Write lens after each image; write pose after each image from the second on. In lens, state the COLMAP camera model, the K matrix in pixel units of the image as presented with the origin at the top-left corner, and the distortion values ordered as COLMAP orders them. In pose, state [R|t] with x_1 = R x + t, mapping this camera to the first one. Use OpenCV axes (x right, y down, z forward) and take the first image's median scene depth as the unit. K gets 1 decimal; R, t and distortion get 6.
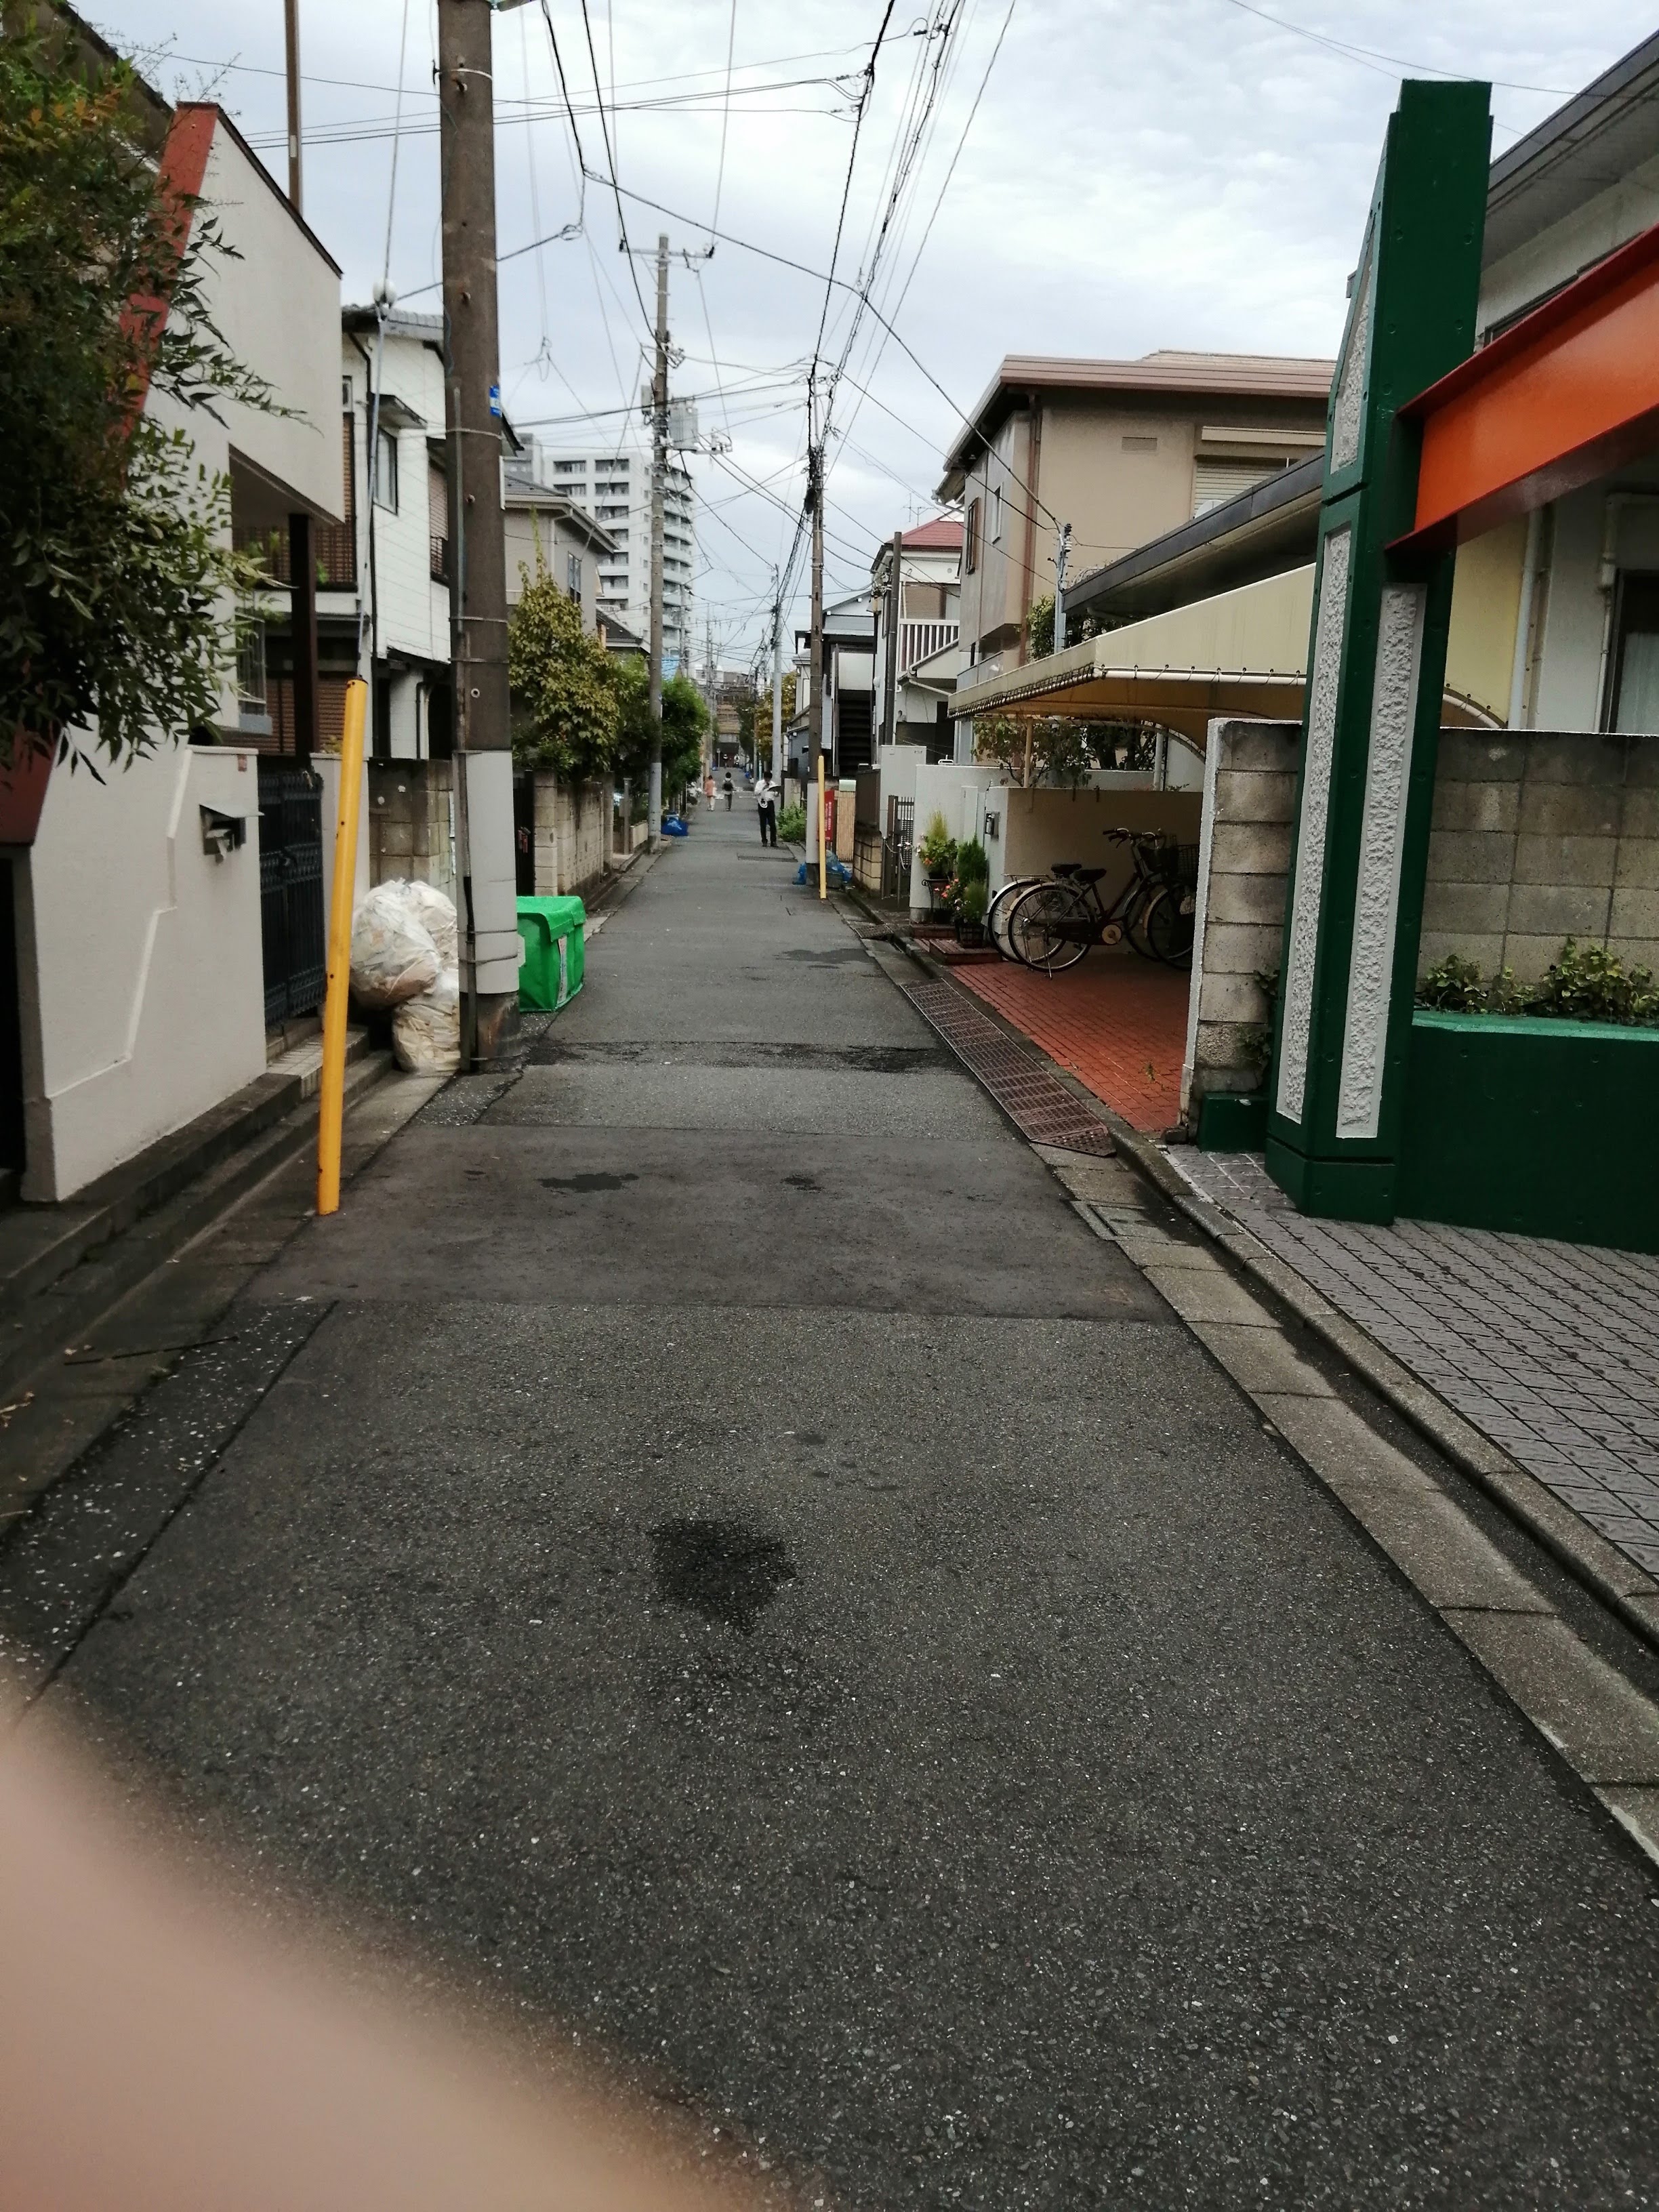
lens RADIAL K [[1904.9, 0, 839.9], [0, 1904.9, 1232.0], [0, 0, 1]] dist [-0.177333, 0.168171]
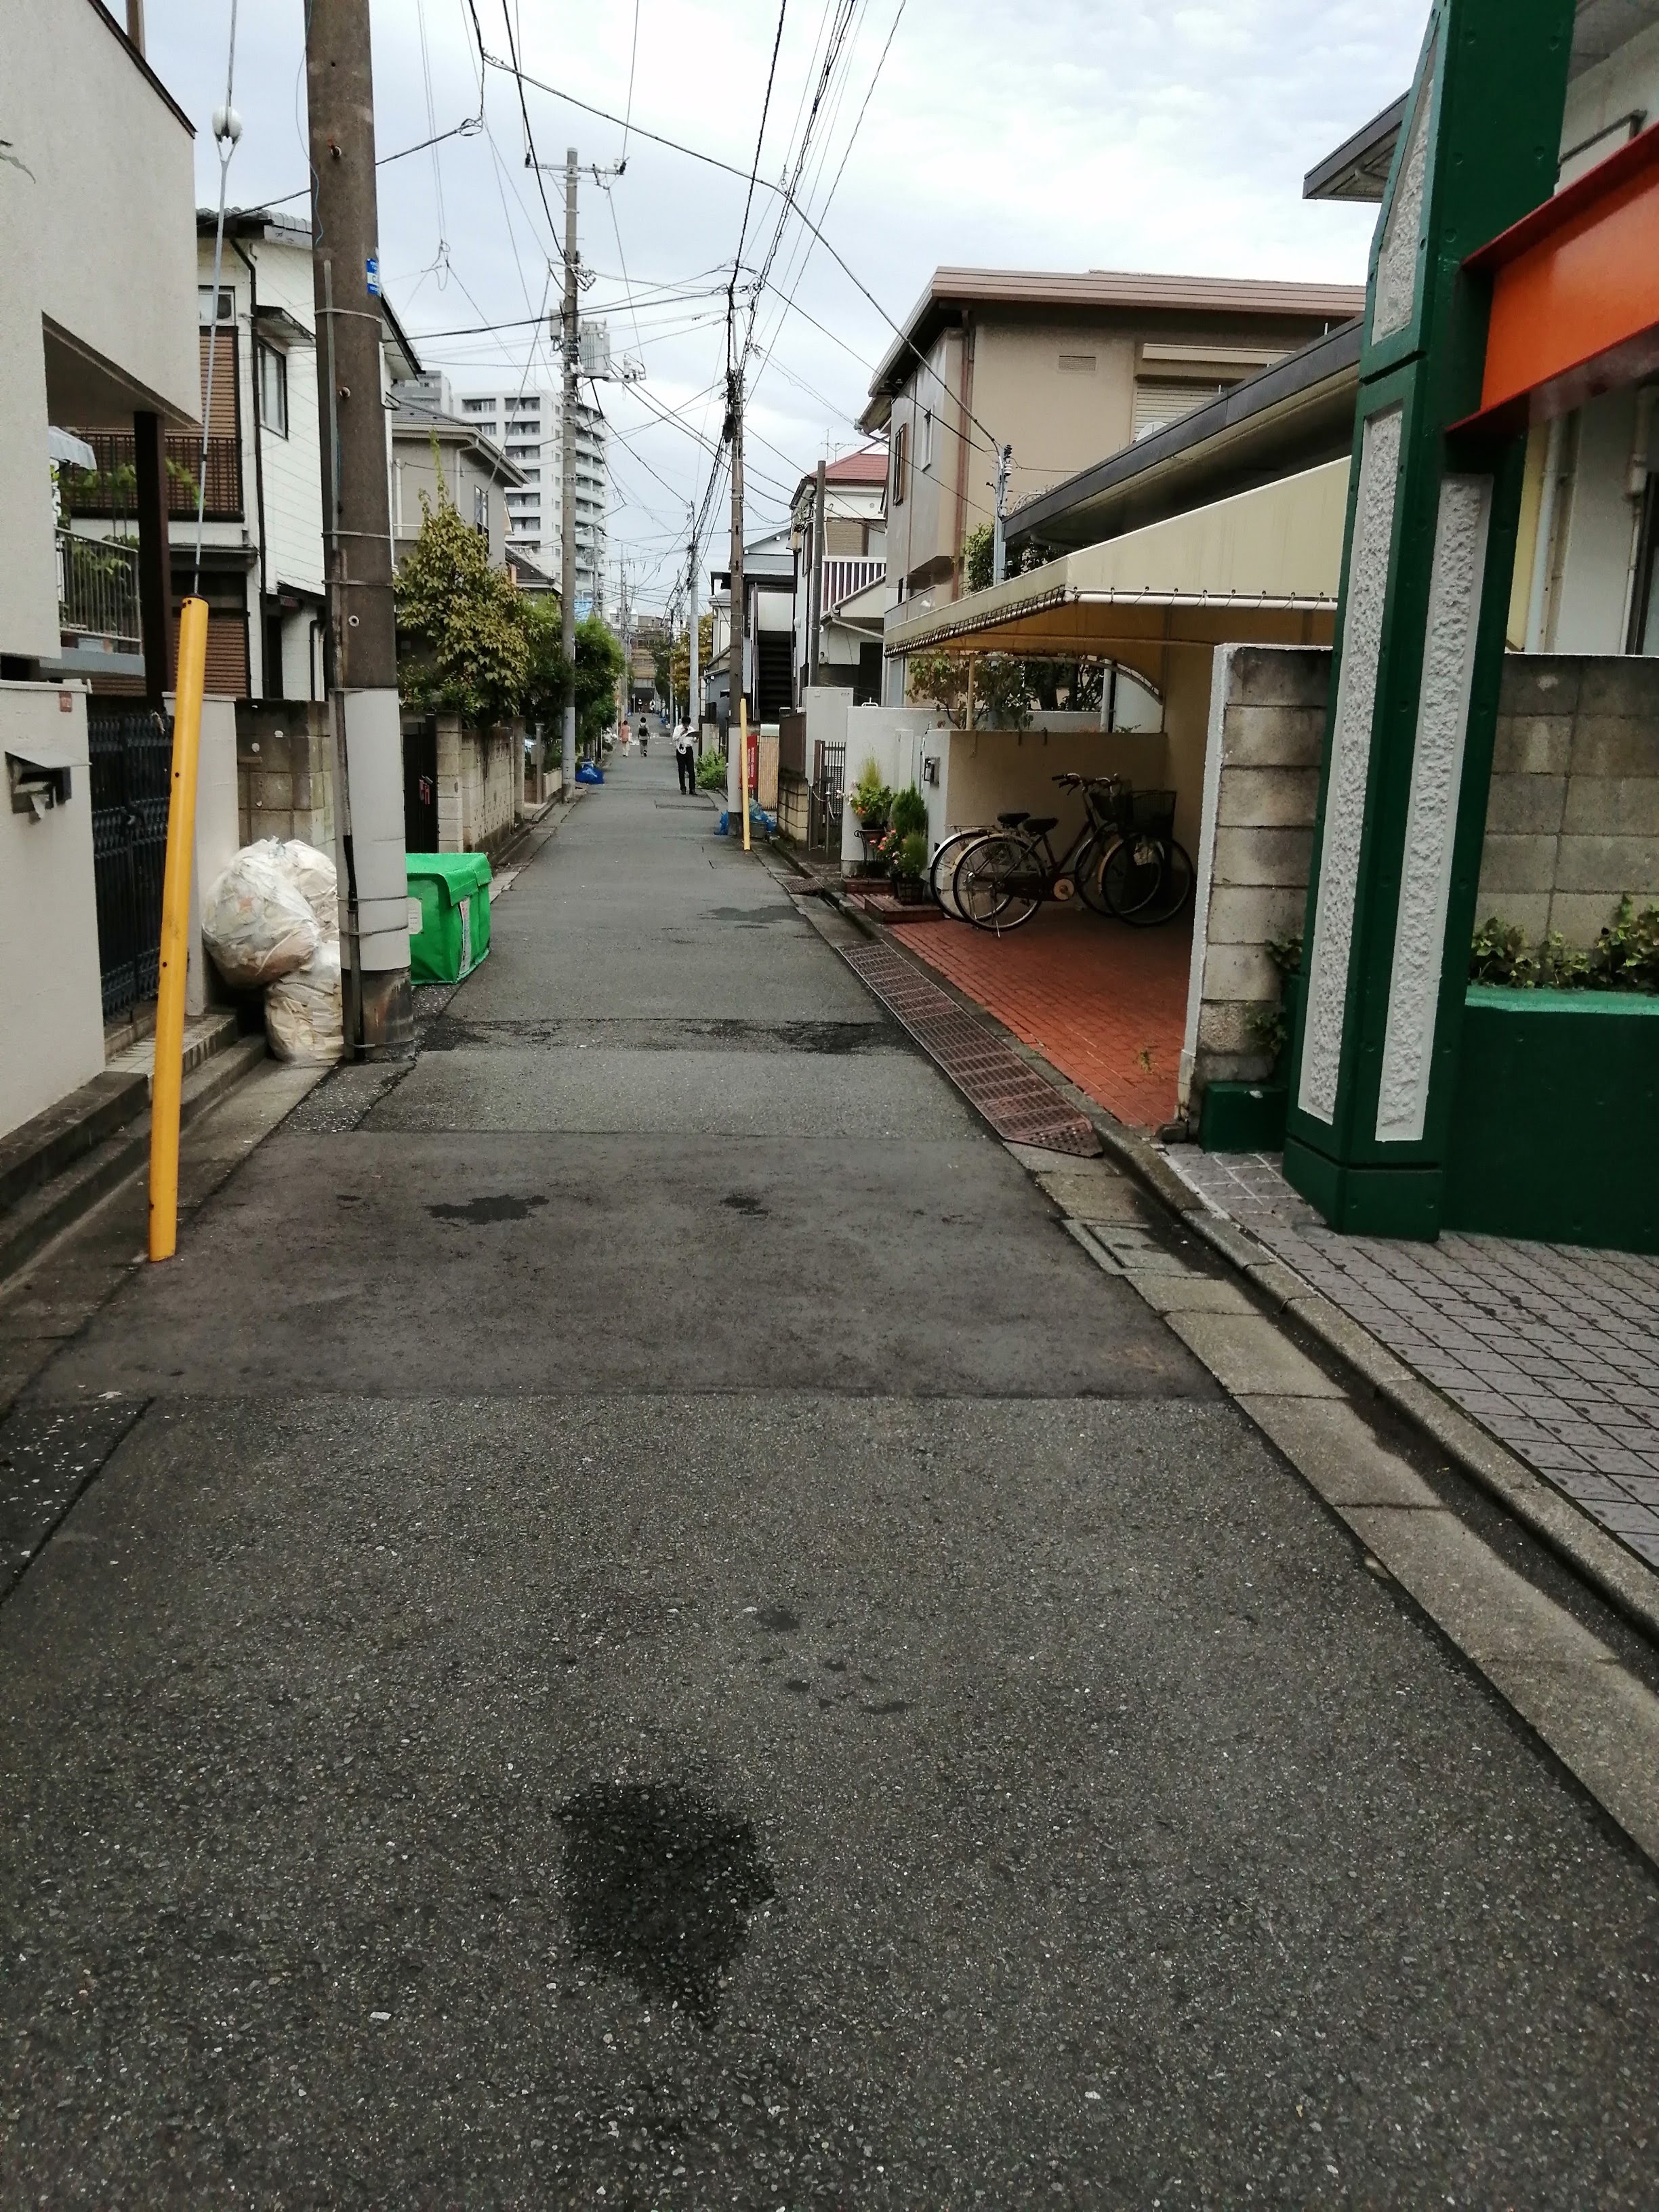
lens RADIAL K [[1666.7, 0, 739.8], [0, 1666.7, 1107.8], [0, 0, 1]] dist [-0.107749, 0.078478]
pose [[0.999972, -0.007470, 0.000762, -0.020621], [0.007478, 0.999911, -0.011072, -0.056156], [-0.000679, 0.011078, 0.999938, 0.251754]]
